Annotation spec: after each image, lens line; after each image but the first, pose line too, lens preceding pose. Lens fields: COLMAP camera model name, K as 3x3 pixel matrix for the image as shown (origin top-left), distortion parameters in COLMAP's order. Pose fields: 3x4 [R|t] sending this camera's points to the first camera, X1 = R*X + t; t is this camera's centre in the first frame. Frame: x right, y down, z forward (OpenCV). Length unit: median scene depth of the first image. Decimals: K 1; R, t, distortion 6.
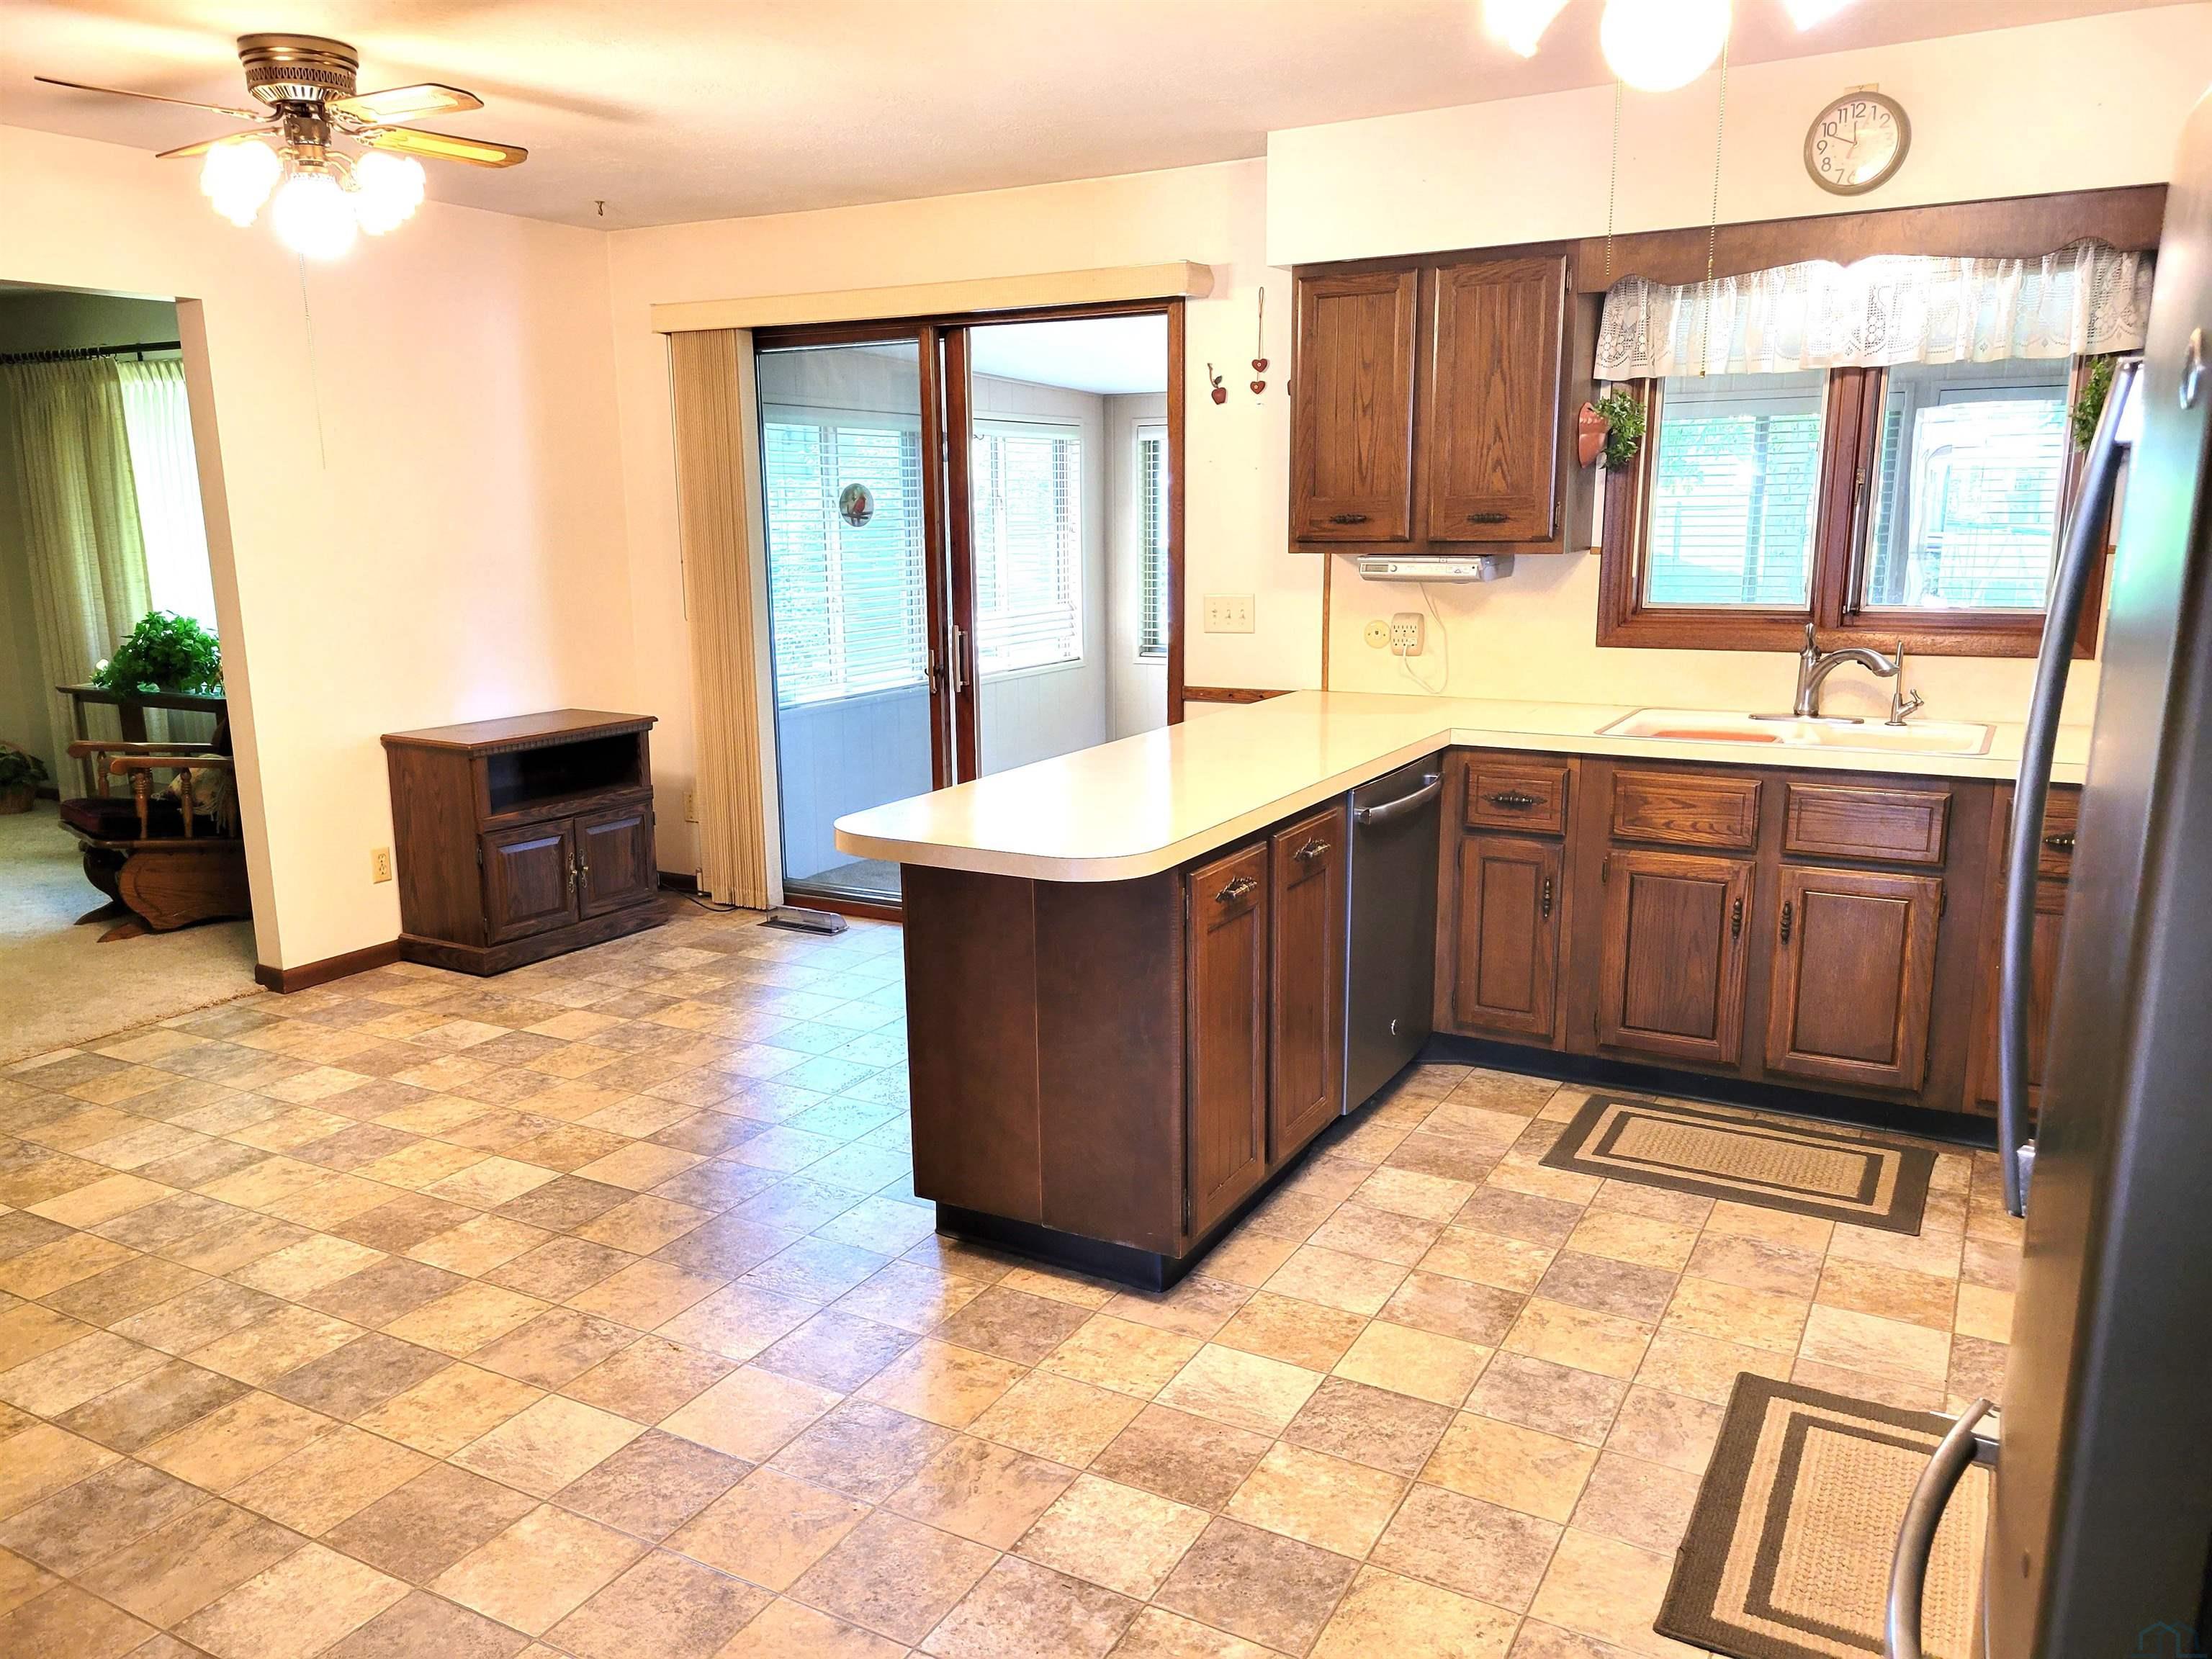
lens RADIAL K [[1645.7, 0, 1096.4], [0, 1645.7, 837.4], [0, 0, 1]] dist [0.045626, -0.033410]
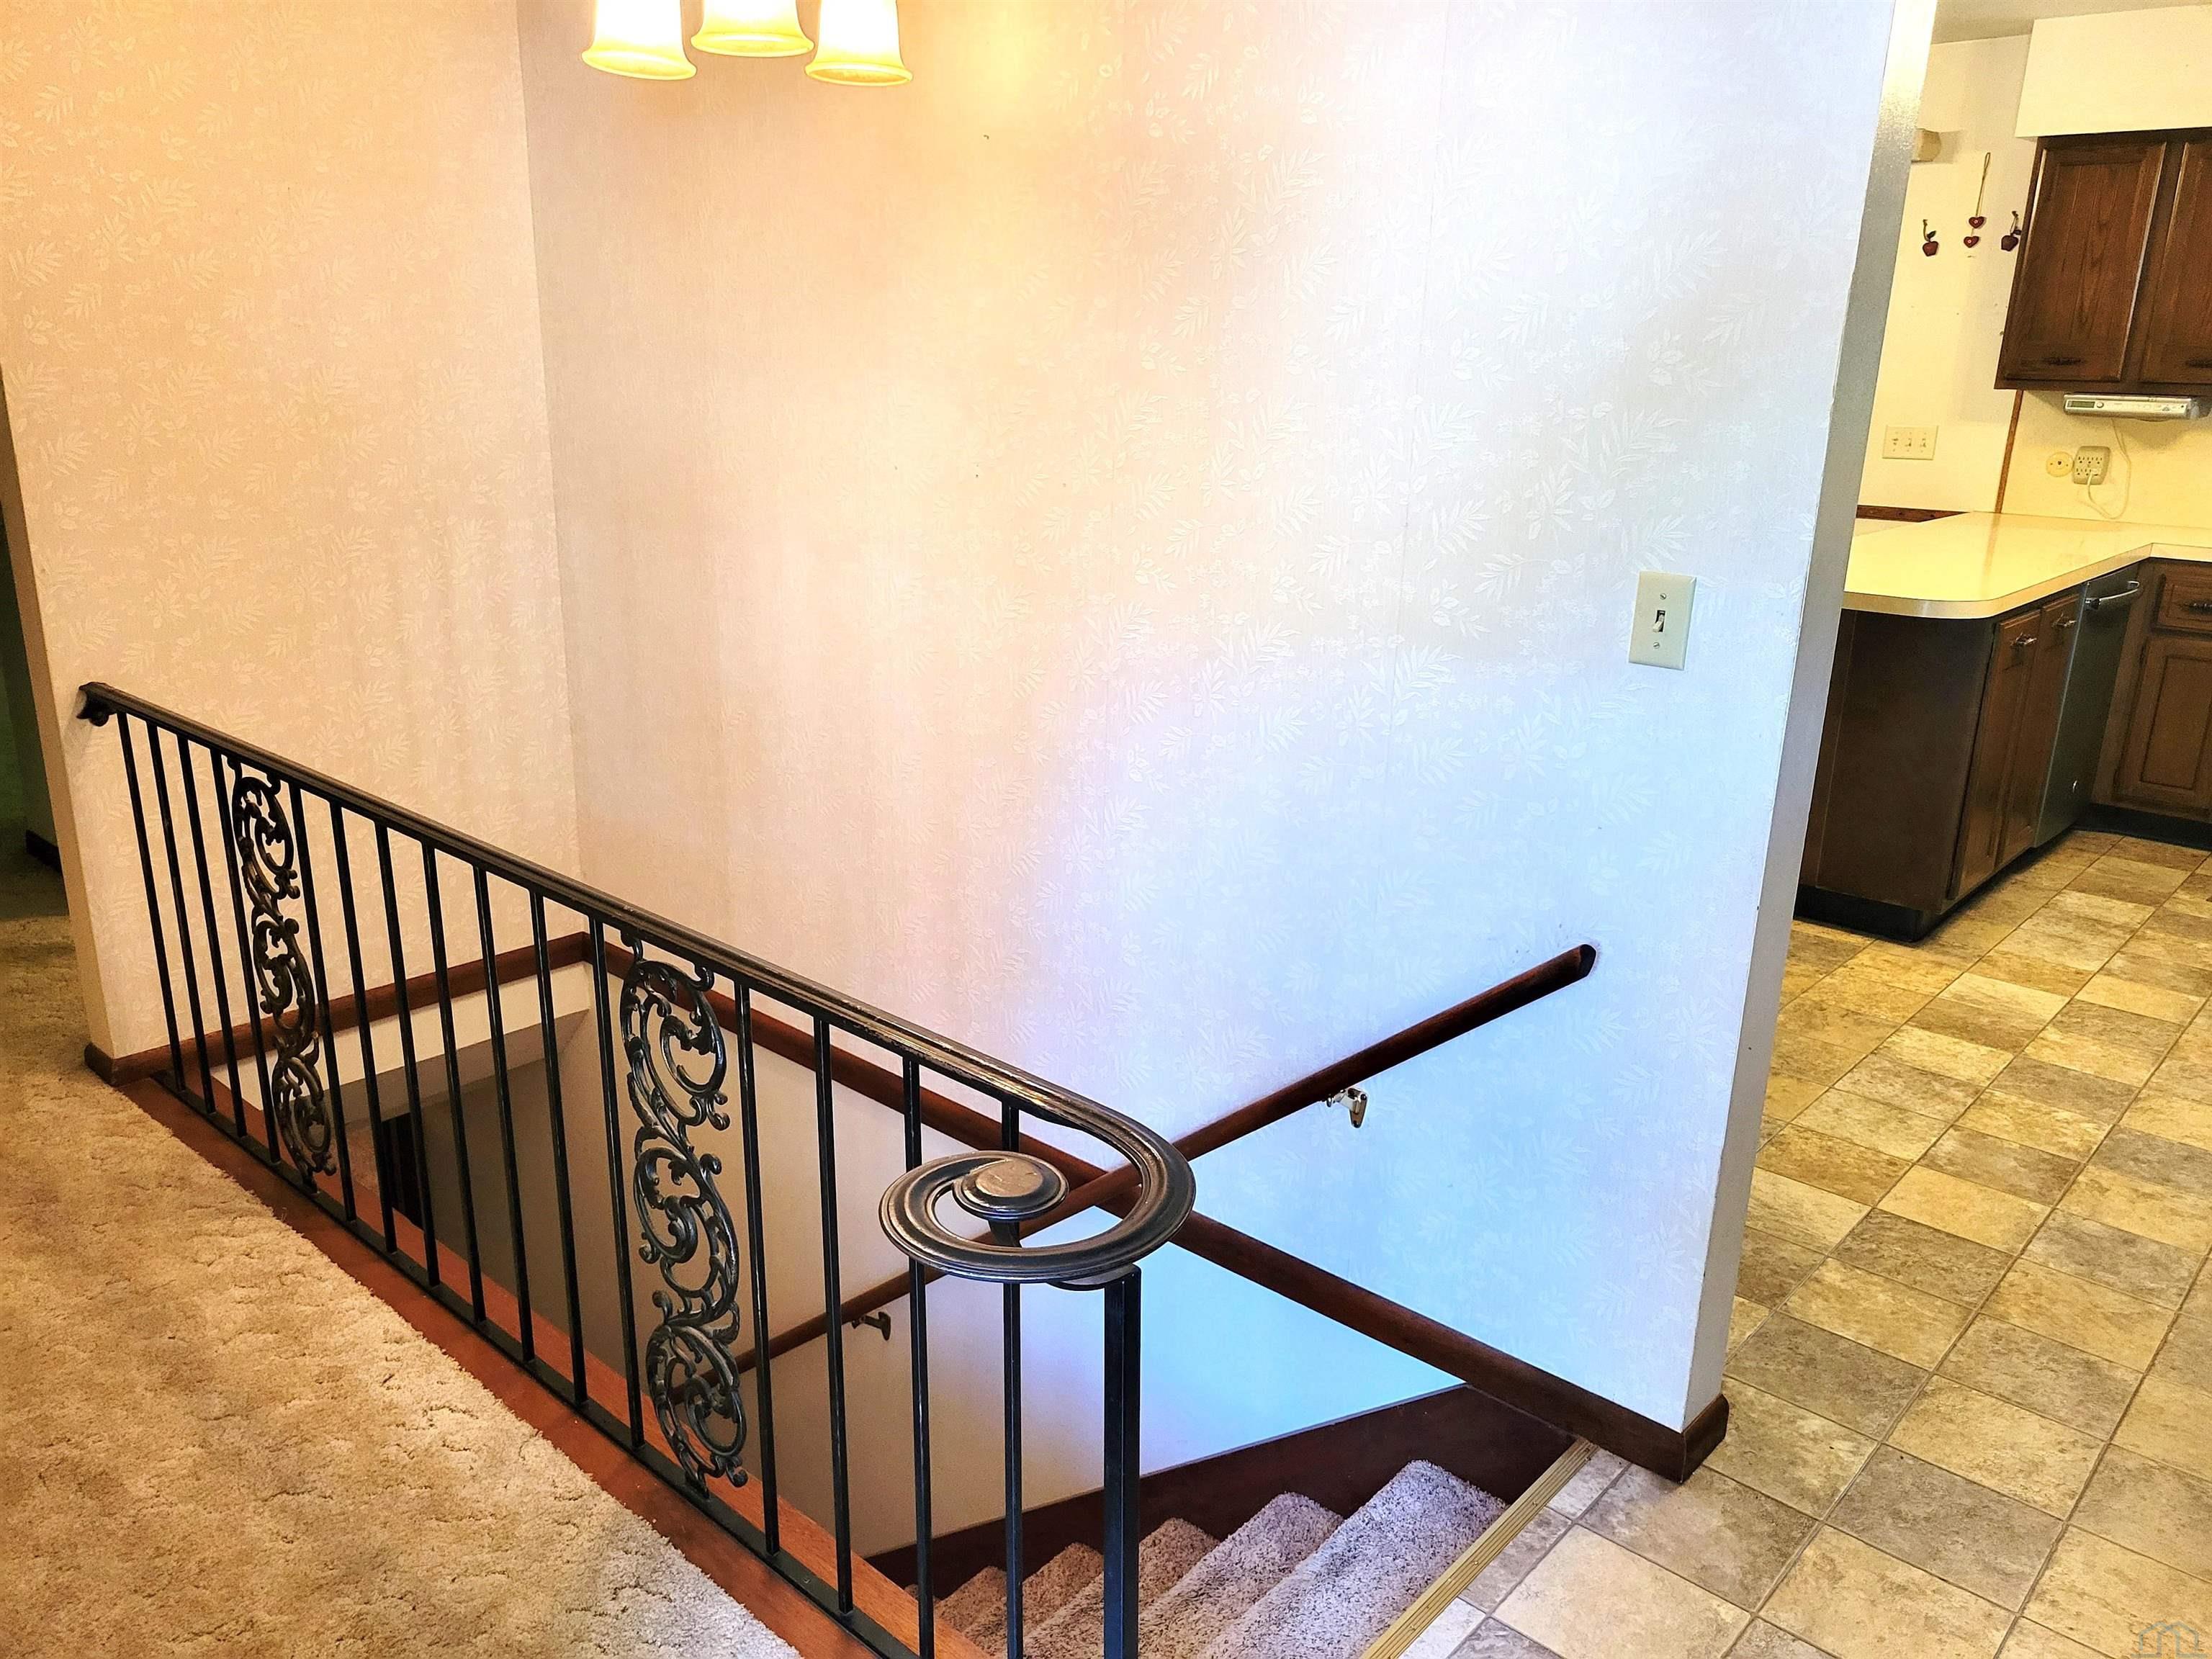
lens RADIAL K [[1645.7, 0, 1093.2], [0, 1645.7, 820.4], [0, 0, 1]] dist [0.045626, -0.033410]
pose [[0.972973, 0.092853, -0.211427, -0.275355], [-0.075224, 0.993100, 0.089968, 0.088059], [0.218322, -0.071632, 0.973244, -0.372530]]
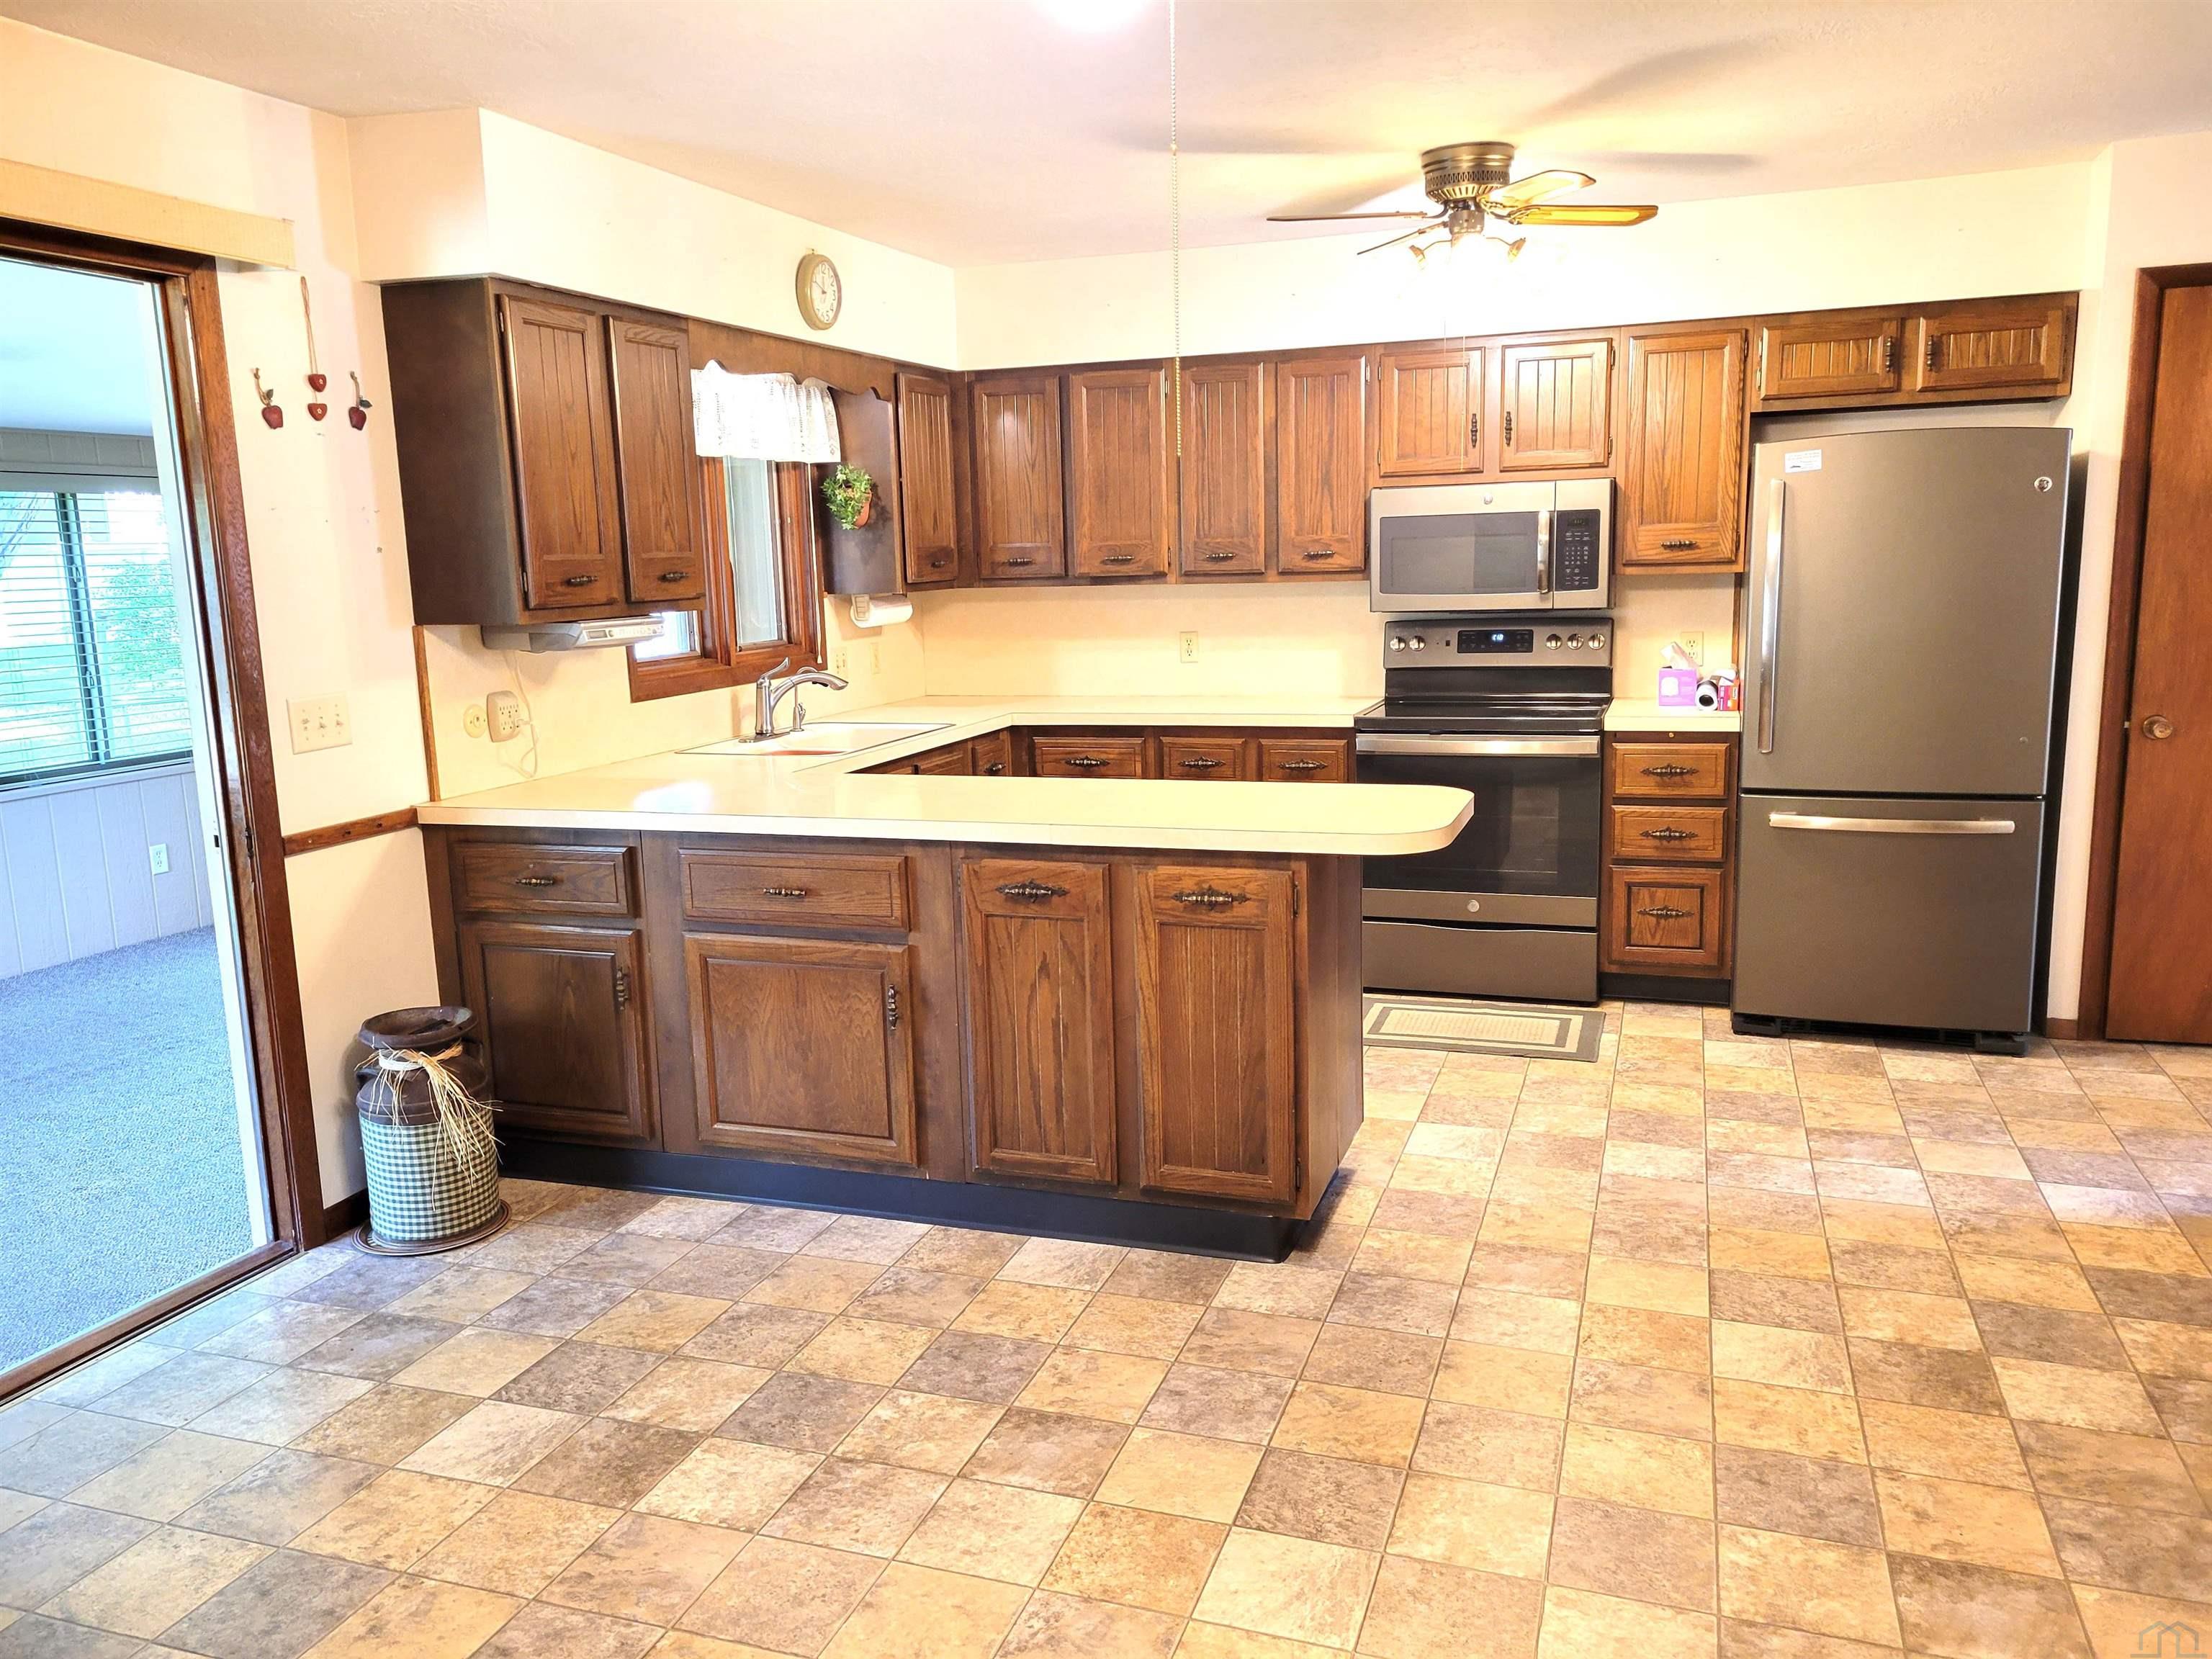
lens RADIAL K [[1645.7, 0, 1097.8], [0, 1645.7, 796.7], [0, 0, 1]] dist [0.045626, -0.033410]
pose [[-0.162818, -0.126741, 0.978482, -0.901999], [0.233968, 0.958469, 0.163081, -0.191533], [-0.958514, 0.255486, -0.126402, 1.038151]]
